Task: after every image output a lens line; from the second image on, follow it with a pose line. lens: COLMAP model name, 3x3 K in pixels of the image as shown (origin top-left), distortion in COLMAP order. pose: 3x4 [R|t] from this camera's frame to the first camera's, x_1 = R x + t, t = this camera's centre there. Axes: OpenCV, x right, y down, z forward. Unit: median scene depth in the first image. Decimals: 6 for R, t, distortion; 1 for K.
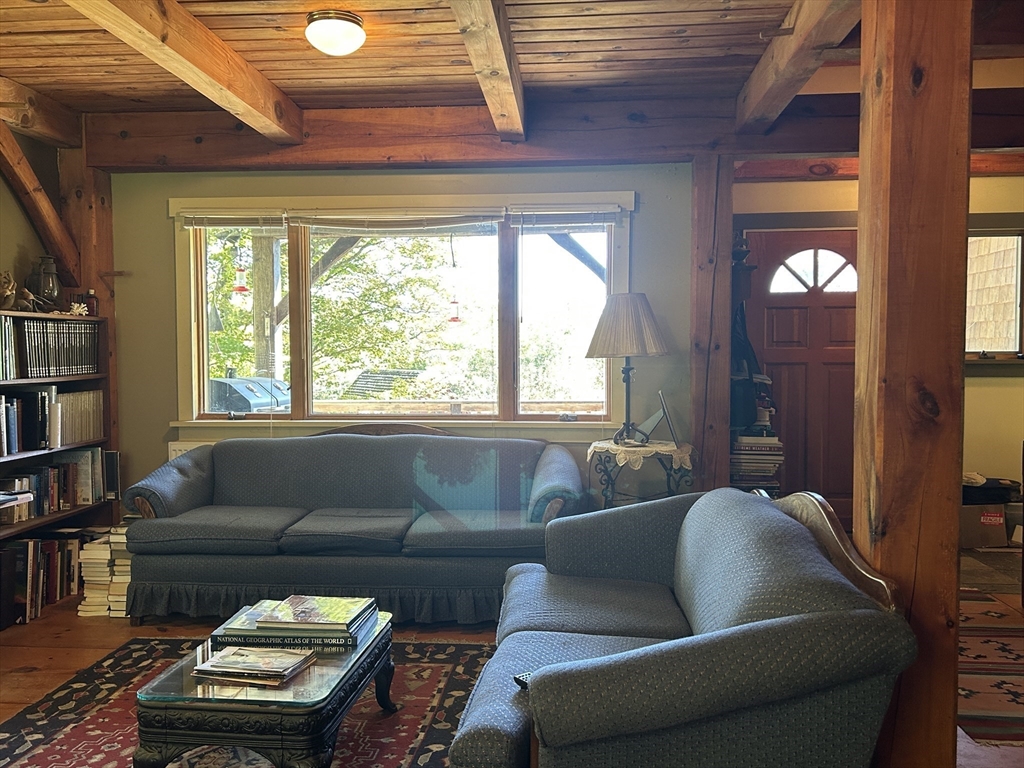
lens RADIAL K [[882.6, 0, 512.1], [0, 882.6, 380.5], [0, 0, 1]] dist [0.018309, -0.018605]
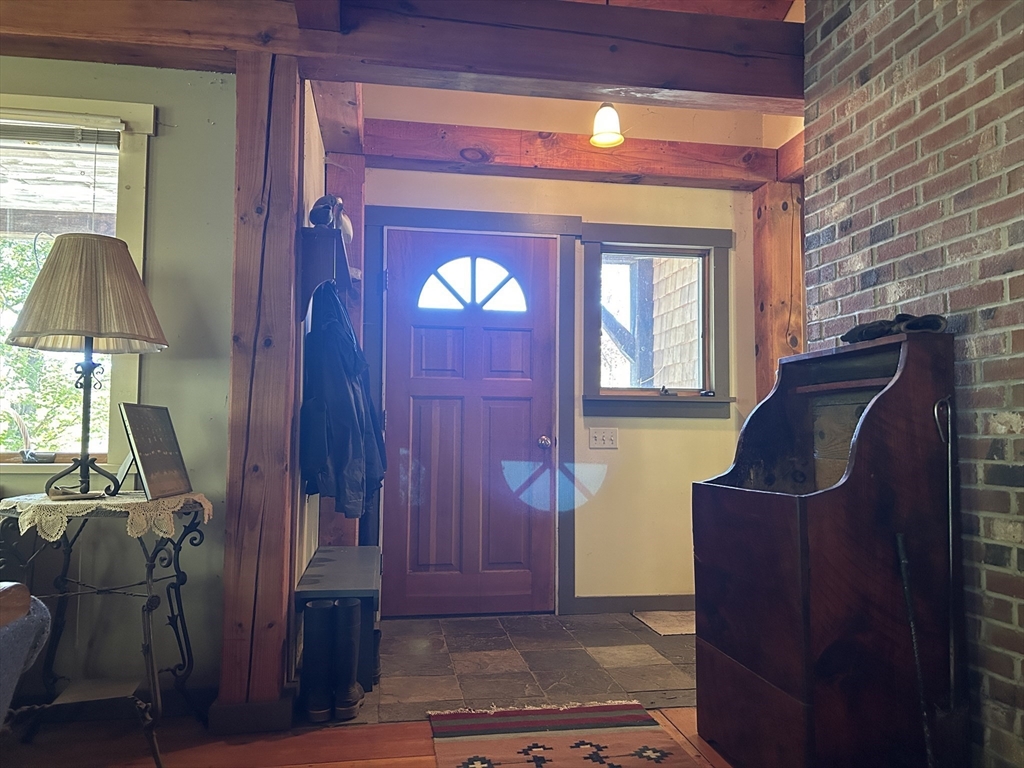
lens RADIAL K [[762.9, 0, 532.3], [0, 762.9, 394.2], [0, 0, 1]] dist [0.067215, -0.076108]
pose [[0.963972, 0.021319, 0.265149, 0.255265], [0.002044, 0.996160, -0.087527, 0.046157], [-0.265997, 0.084916, 0.960226, 0.388588]]
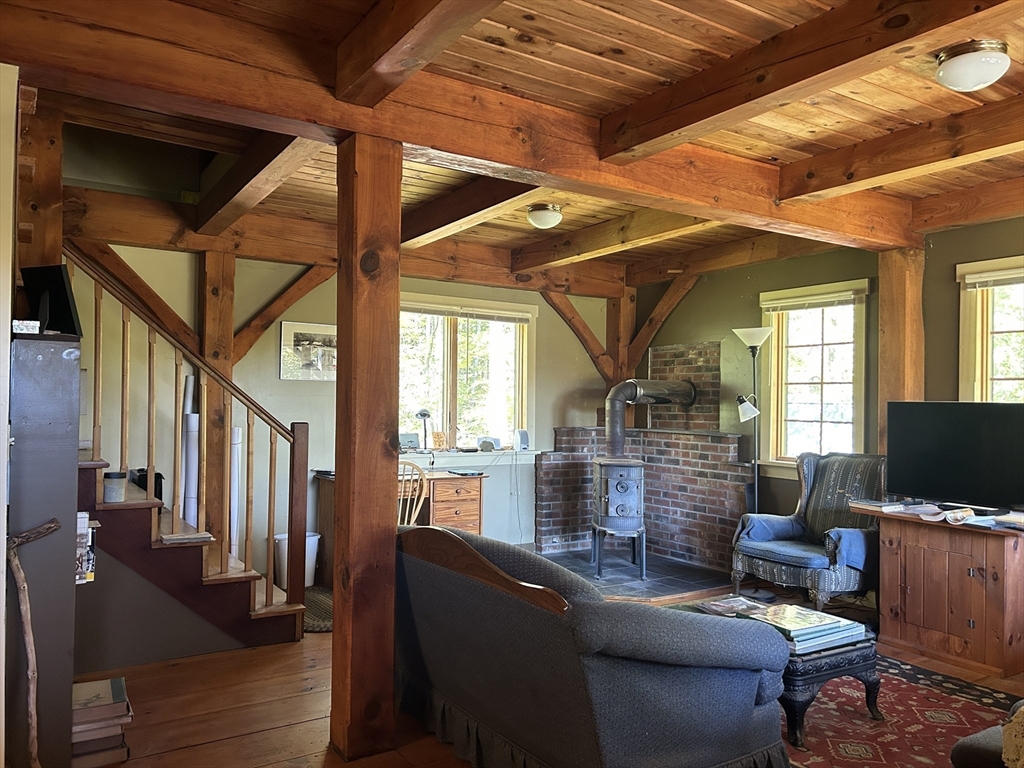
lens RADIAL K [[762.9, 0, 507.2], [0, 762.9, 387.1], [0, 0, 1]] dist [0.067215, -0.076108]
pose [[-0.793740, -0.018996, -0.607960, 0.465583], [-0.029819, 0.999526, 0.007700, -0.042145], [0.607526, 0.024240, -0.793930, 0.959358]]
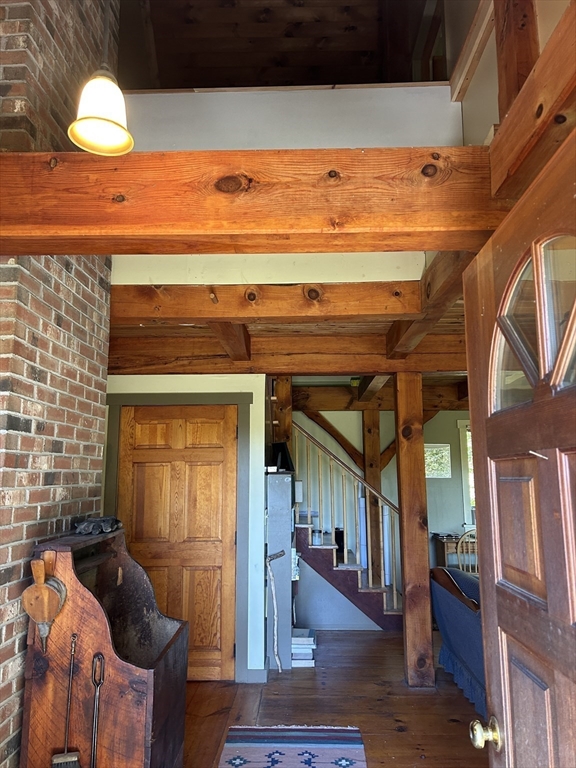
lens RADIAL K [[572.2, 0, 294.2], [0, 572.2, 382.9], [0, 0, 1]] dist [0.067215, -0.076108]
pose [[-0.997665, -0.006377, -0.067999, 0.435824], [0.002121, 0.992258, -0.124174, -0.092514], [0.068265, -0.124029, -0.989928, 1.311000]]
